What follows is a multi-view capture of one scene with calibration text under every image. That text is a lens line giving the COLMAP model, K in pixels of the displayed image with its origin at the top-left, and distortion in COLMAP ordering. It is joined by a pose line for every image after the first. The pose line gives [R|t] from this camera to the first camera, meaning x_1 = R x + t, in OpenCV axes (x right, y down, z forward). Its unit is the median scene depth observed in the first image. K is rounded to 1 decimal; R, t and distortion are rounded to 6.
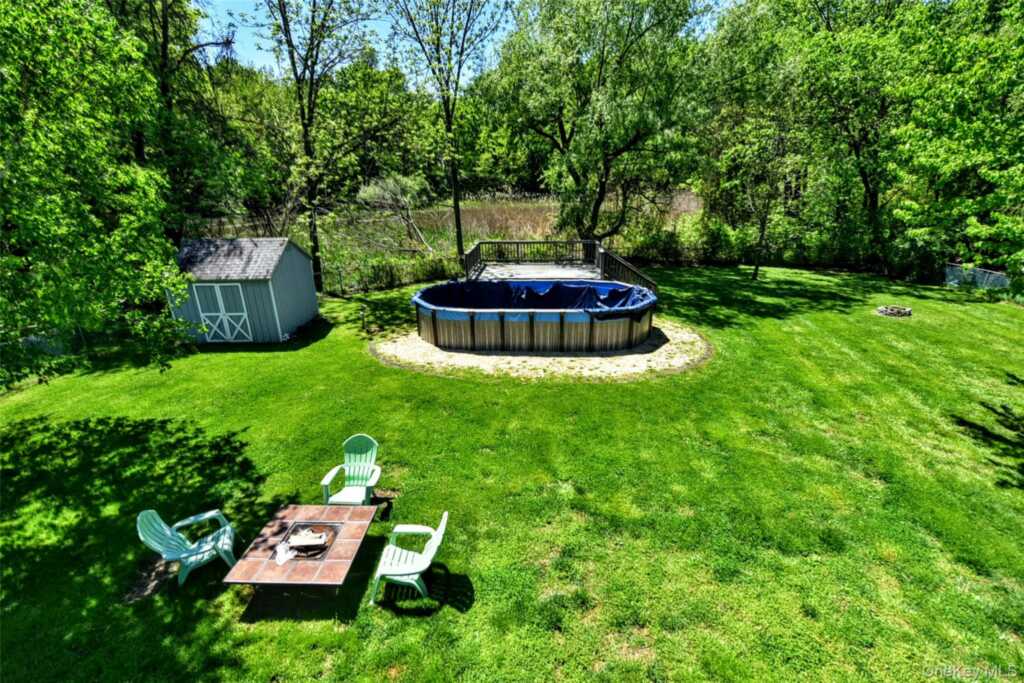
lens RADIAL K [[450.4, 0, 512.0], [0, 450.4, 341.5], [0, 0, 1]] dist [-0.002046, -0.000310]
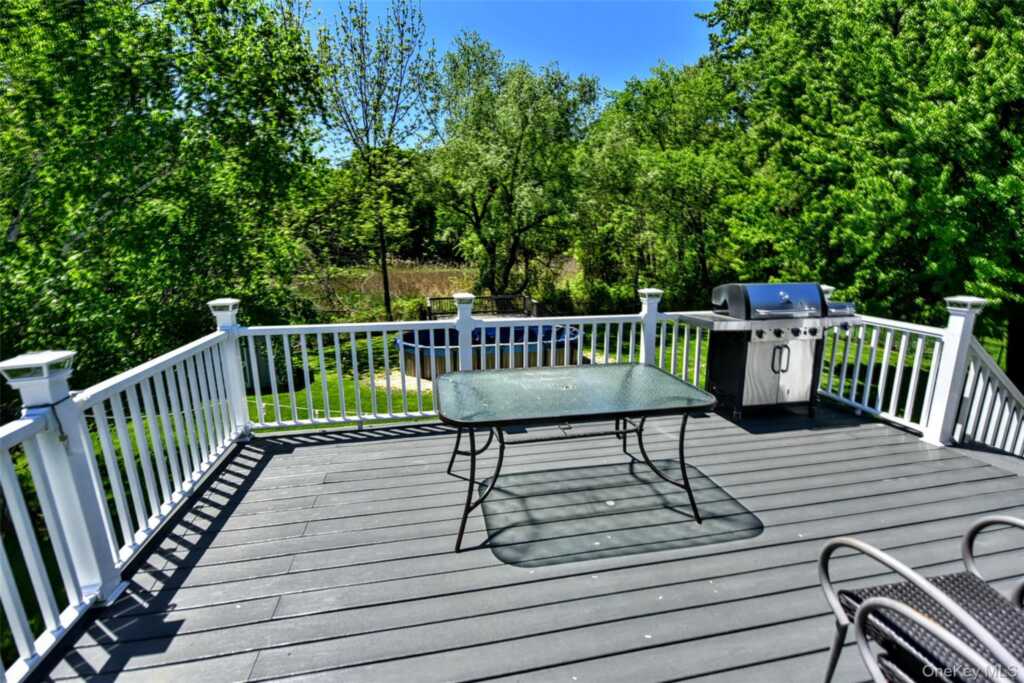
lens RADIAL K [[450.4, 0, 512.0], [0, 450.4, 341.5], [0, 0, 1]] dist [-0.002046, -0.000310]
pose [[0.963588, -0.047535, 0.263131, -0.193028], [0.084215, 0.987941, -0.129925, 0.067342], [-0.253782, 0.147353, 0.955972, -0.174589]]
